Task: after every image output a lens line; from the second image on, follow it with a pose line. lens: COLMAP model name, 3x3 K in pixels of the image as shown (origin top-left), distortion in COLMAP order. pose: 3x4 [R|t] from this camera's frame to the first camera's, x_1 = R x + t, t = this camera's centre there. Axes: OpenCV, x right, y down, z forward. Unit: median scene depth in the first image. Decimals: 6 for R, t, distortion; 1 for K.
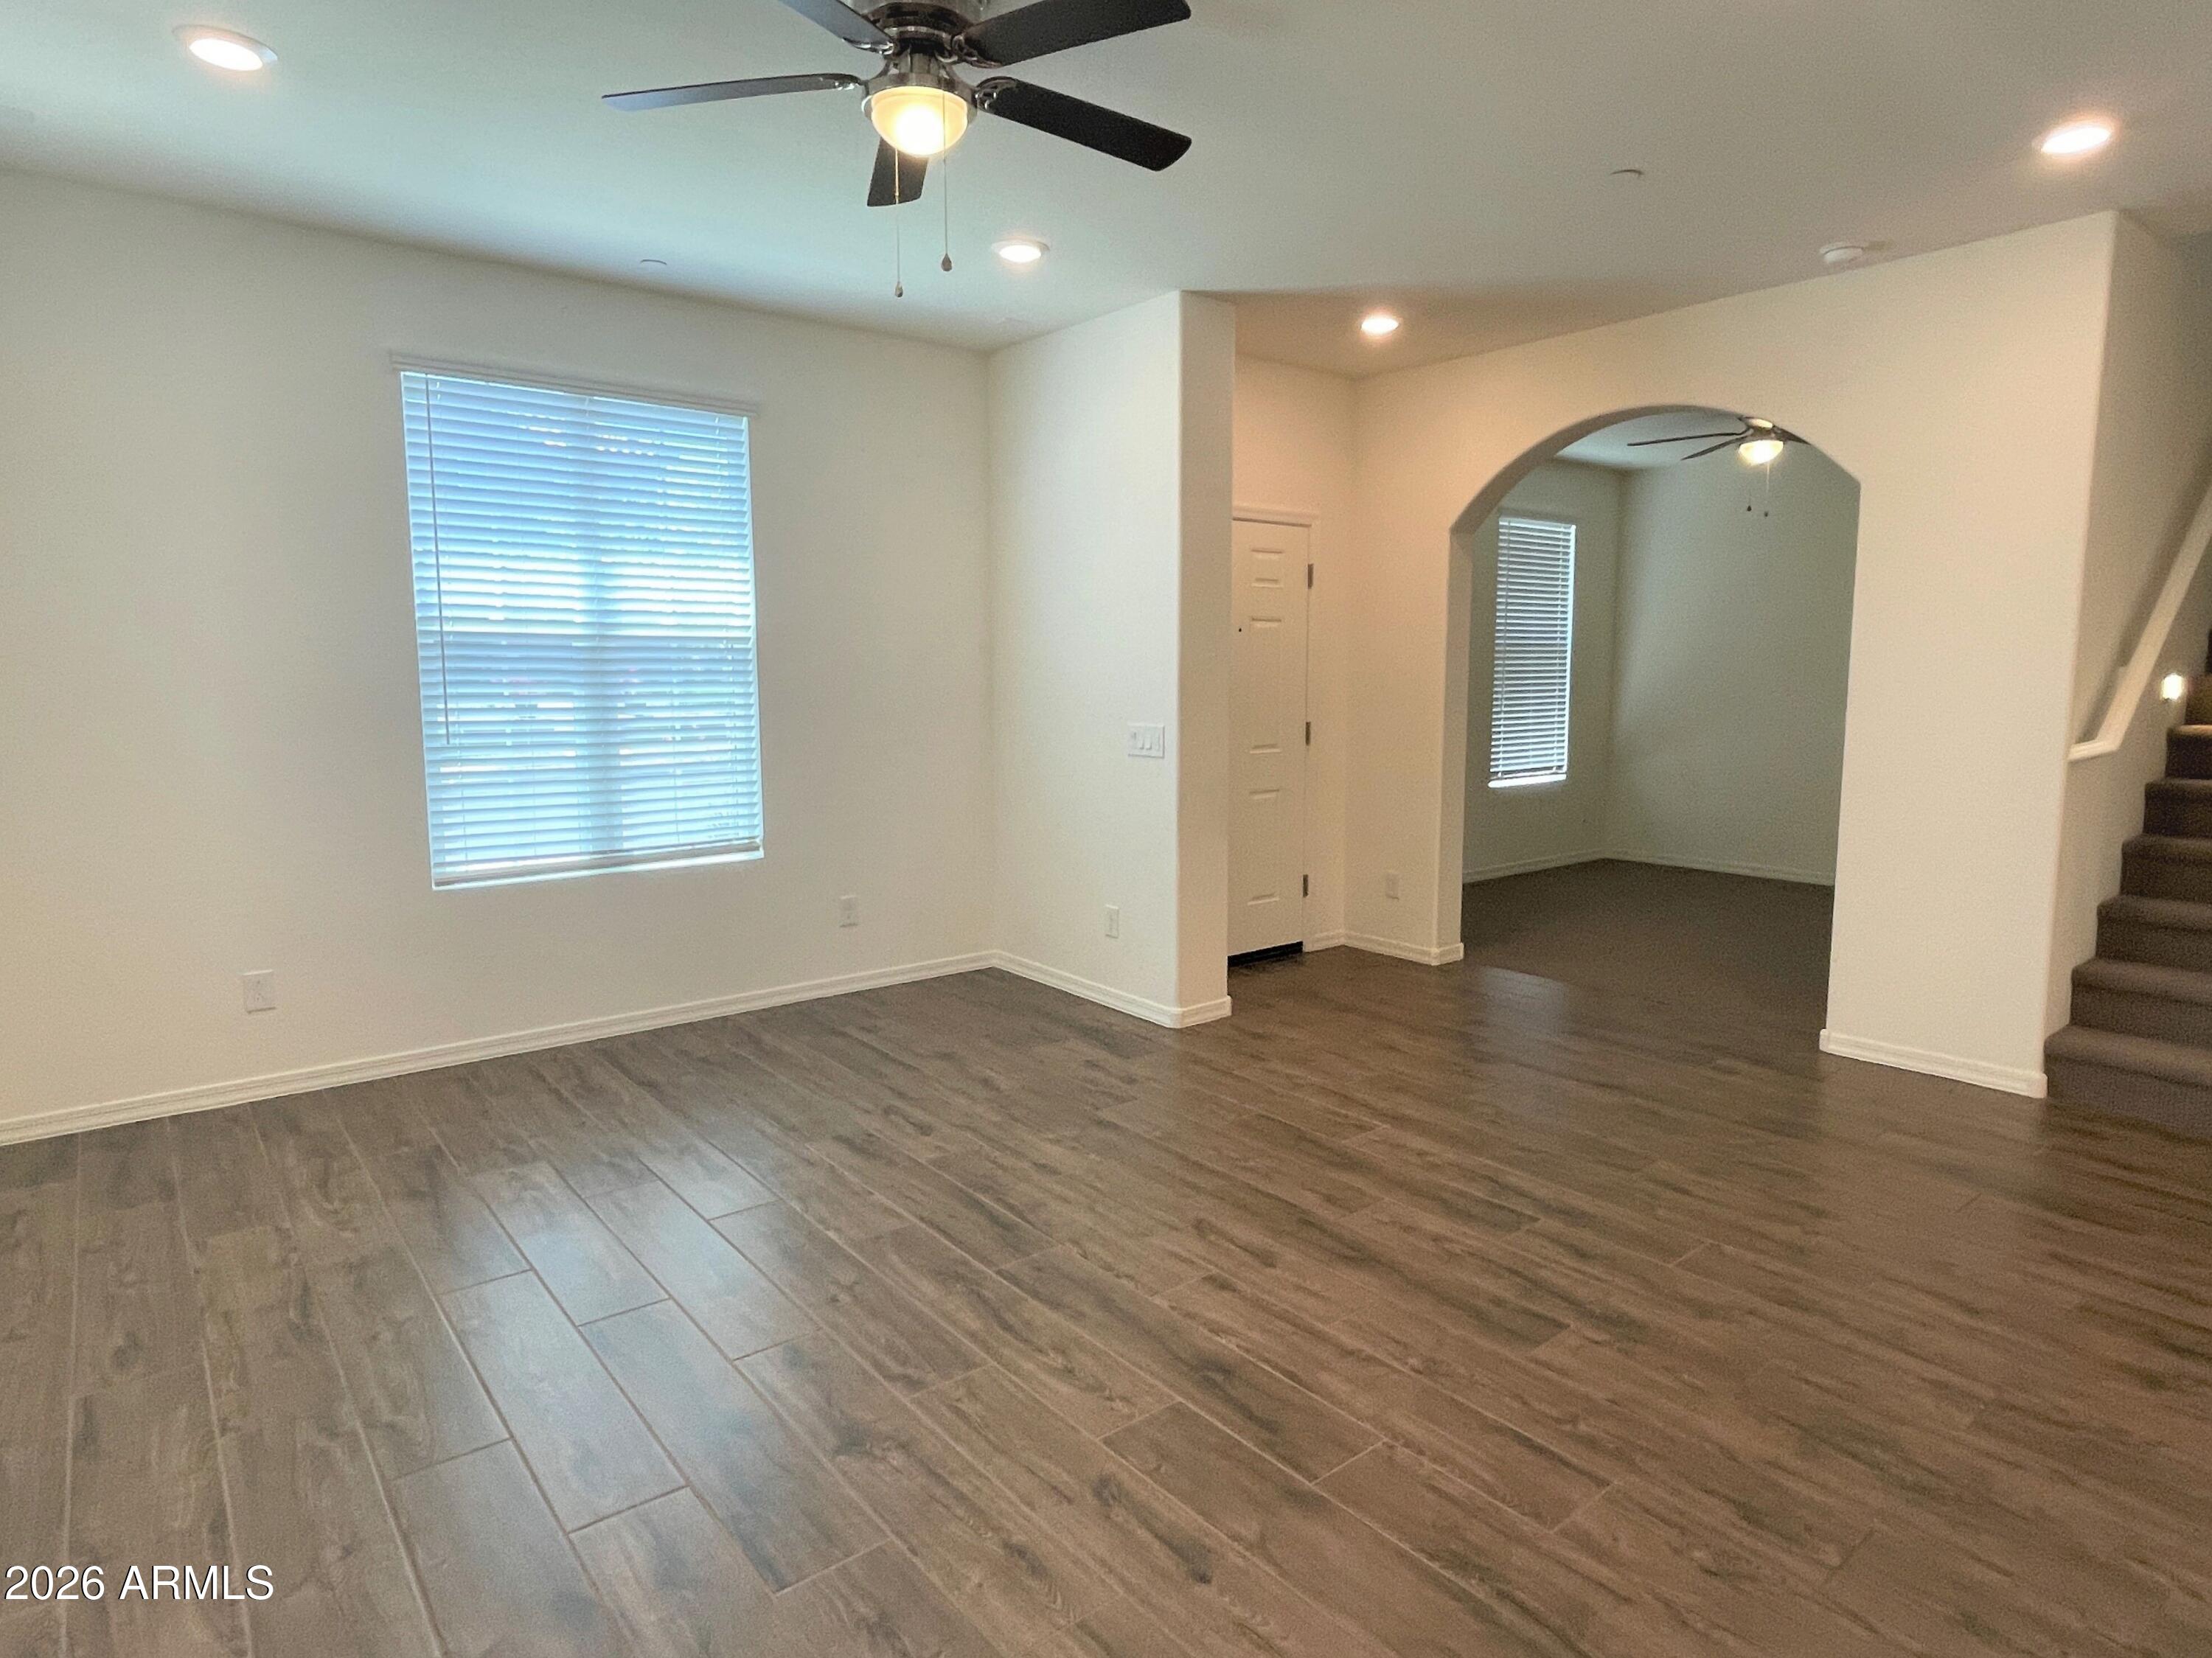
lens RADIAL K [[1250.6, 0, 1107.5], [0, 1250.6, 825.5], [0, 0, 1]] dist [0.003267, 0.000353]
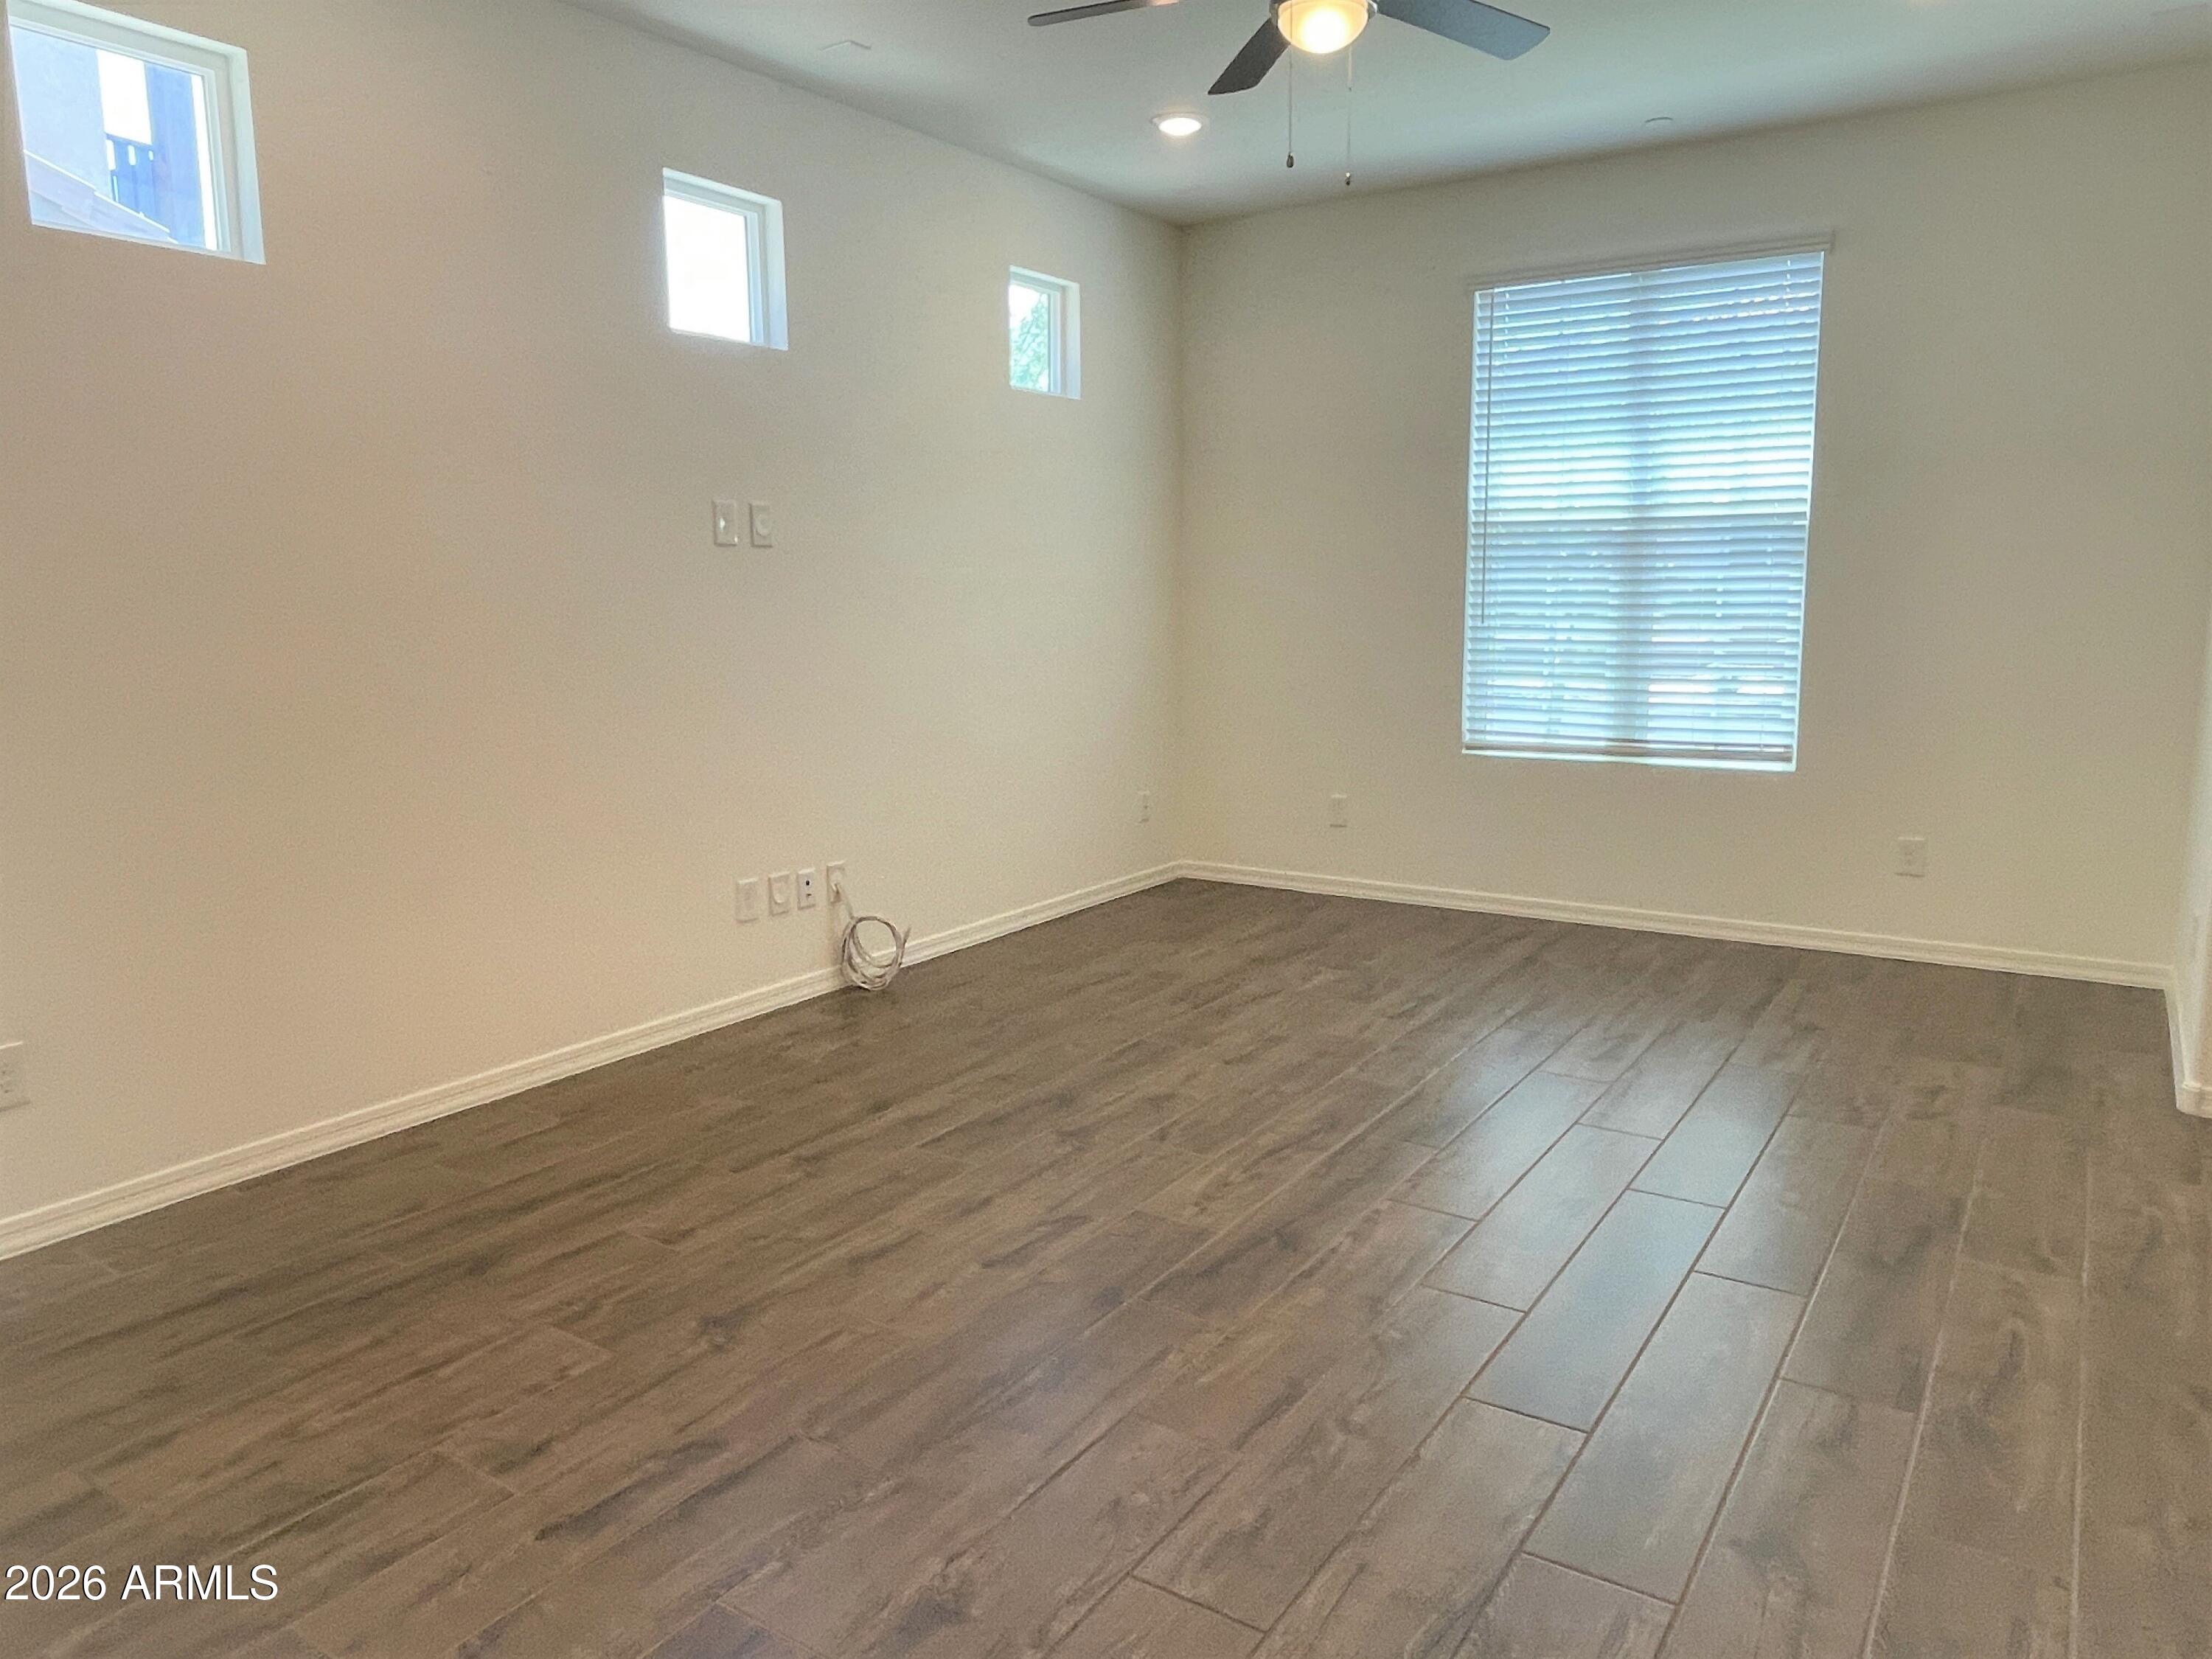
lens RADIAL K [[1470.4, 0, 1108.1], [0, 1470.4, 827.3], [0, 0, 1]] dist [0.012535, -0.002406]
pose [[0.299727, 0.152214, -0.941804, 0.633490], [-0.111177, 0.986037, 0.123981, -0.011197], [0.947525, 0.067546, 0.312465, 0.277086]]
